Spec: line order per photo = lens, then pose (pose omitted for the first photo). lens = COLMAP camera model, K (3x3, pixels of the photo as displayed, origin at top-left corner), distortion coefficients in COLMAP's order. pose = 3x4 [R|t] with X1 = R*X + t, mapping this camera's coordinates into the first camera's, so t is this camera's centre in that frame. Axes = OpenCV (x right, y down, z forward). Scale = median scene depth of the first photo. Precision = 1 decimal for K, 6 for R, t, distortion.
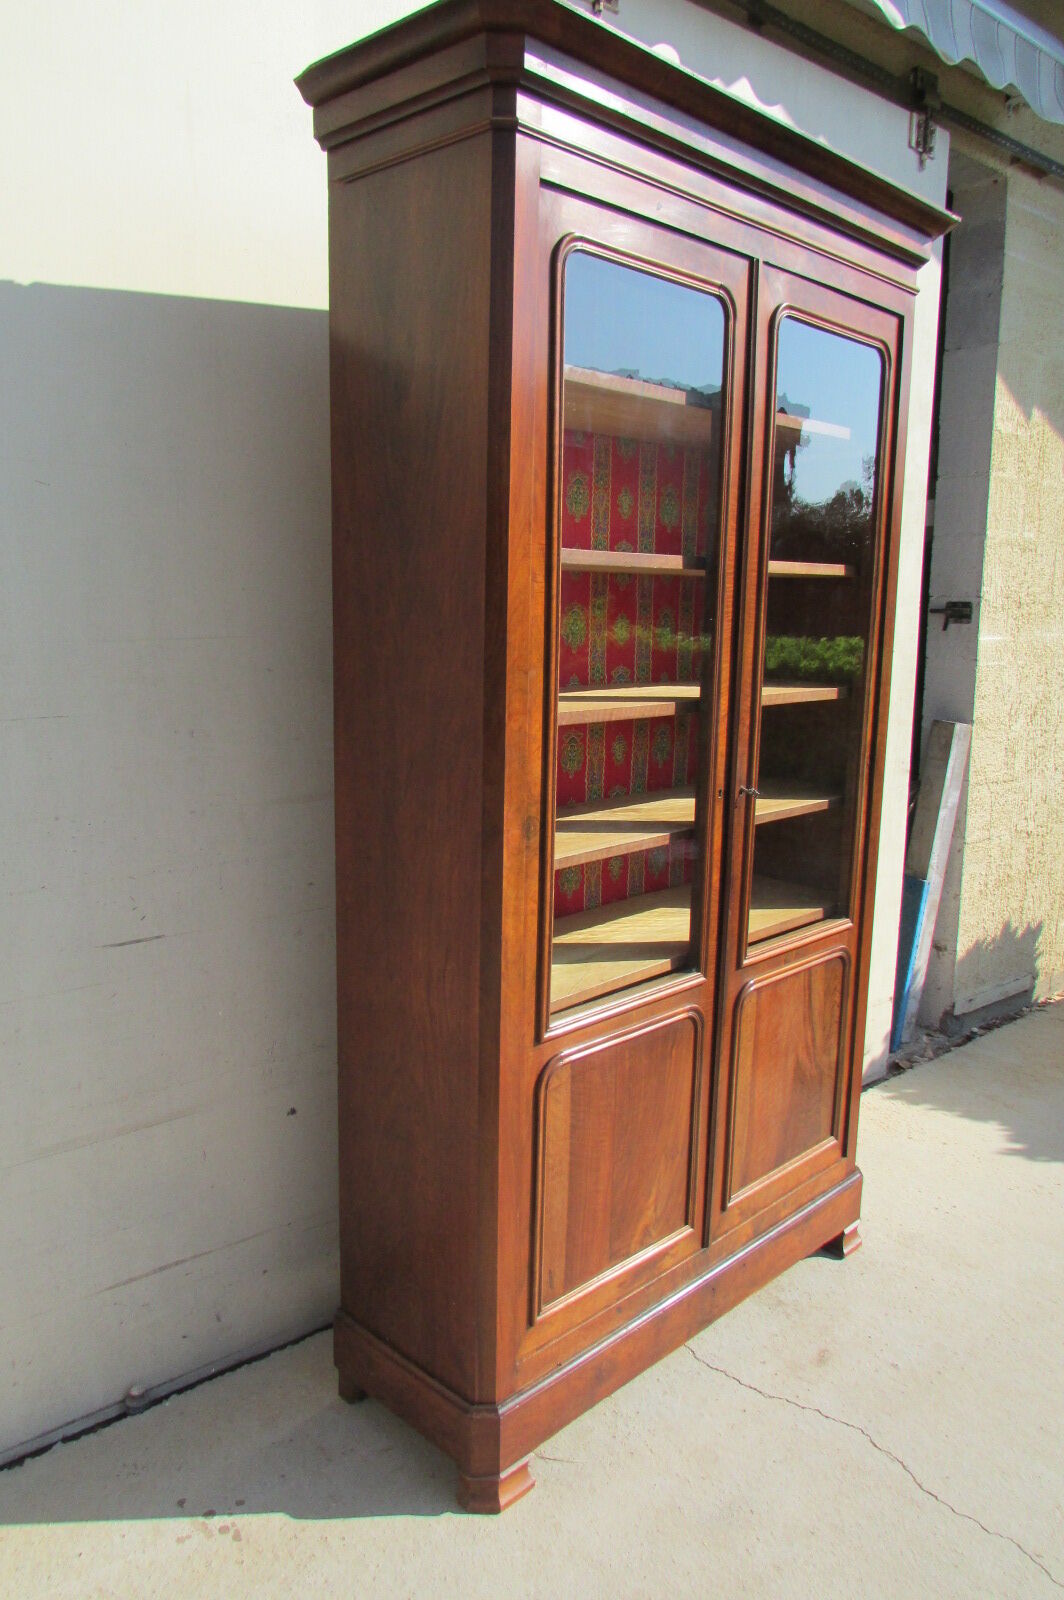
lens RADIAL K [[1176.6, 0, 546.5], [0, 1176.6, 802.7], [0, 0, 1]] dist [-0.045915, 0.004959]
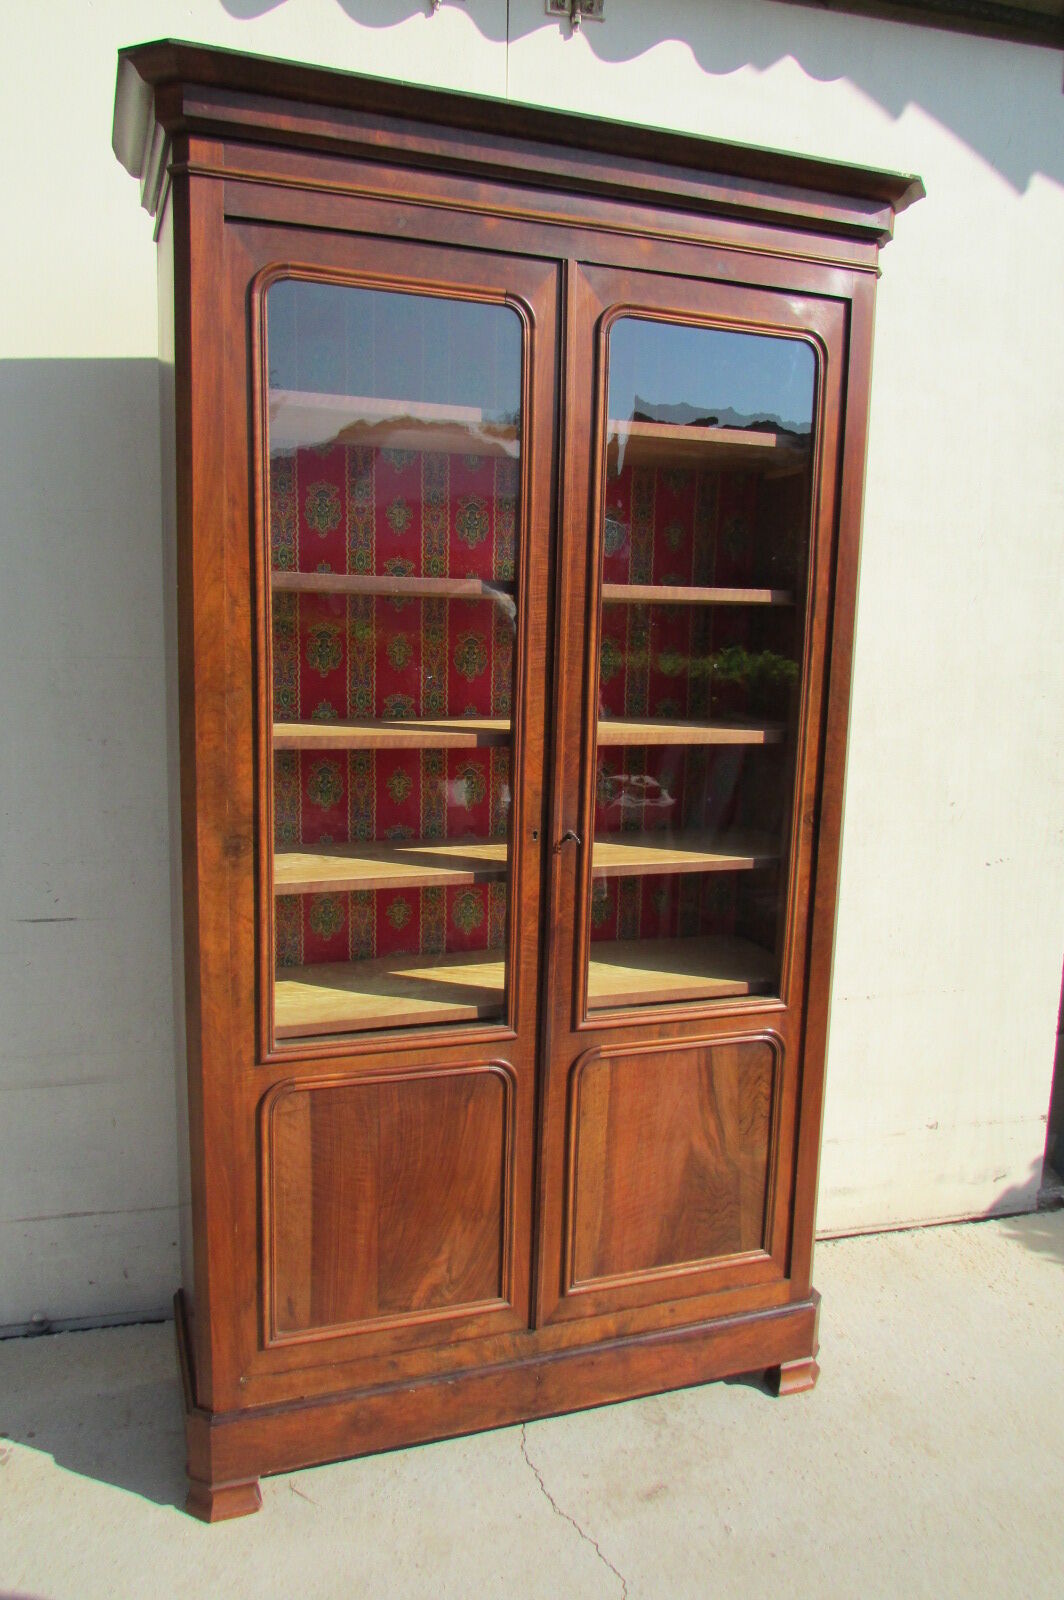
lens RADIAL K [[1176.6, 0, 527.3], [0, 1176.6, 796.6], [0, 0, 1]] dist [-0.045915, 0.004959]
pose [[0.898374, 0.069765, -0.433656, 0.529568], [-0.086487, 0.996073, -0.018924, -0.019550], [0.430633, 0.054506, 0.900880, 0.158244]]
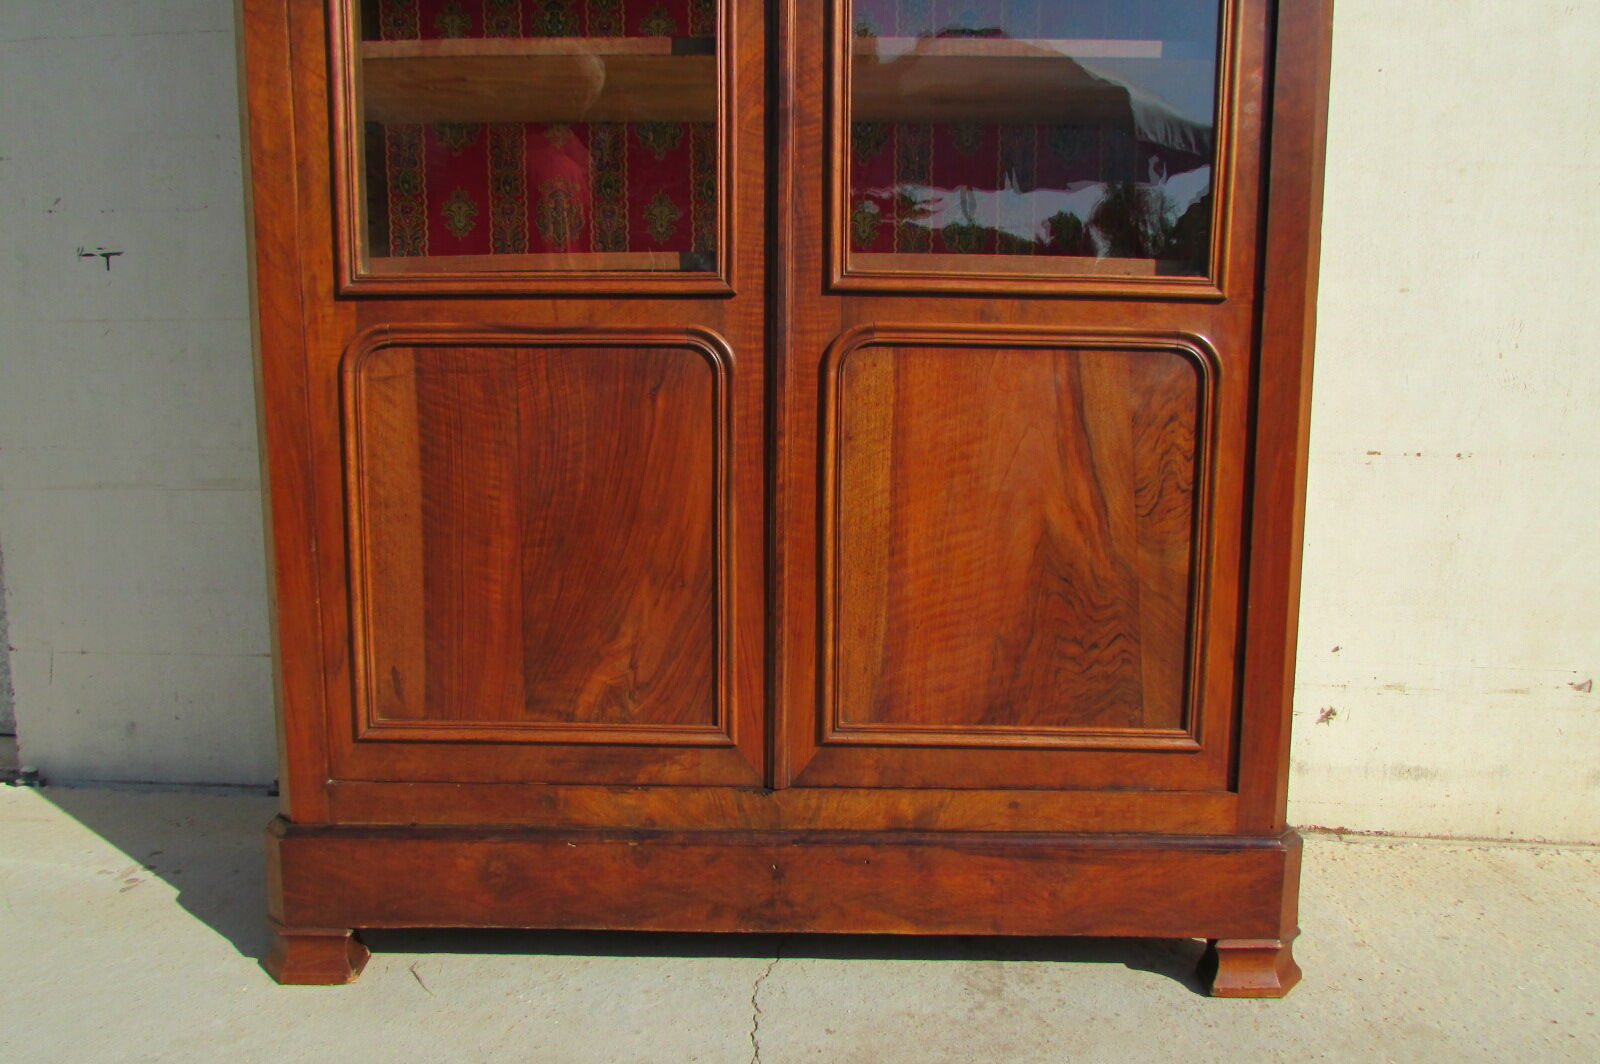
lens RADIAL K [[1176.6, 0, 782.1], [0, 1176.6, 562.7], [0, 0, 1]] dist [-0.045915, 0.004959]
pose [[0.688392, 0.084678, -0.720379, 0.586722], [-0.121431, 0.992600, 0.000637, 0.283042], [0.715102, 0.087038, 0.693580, 0.619980]]
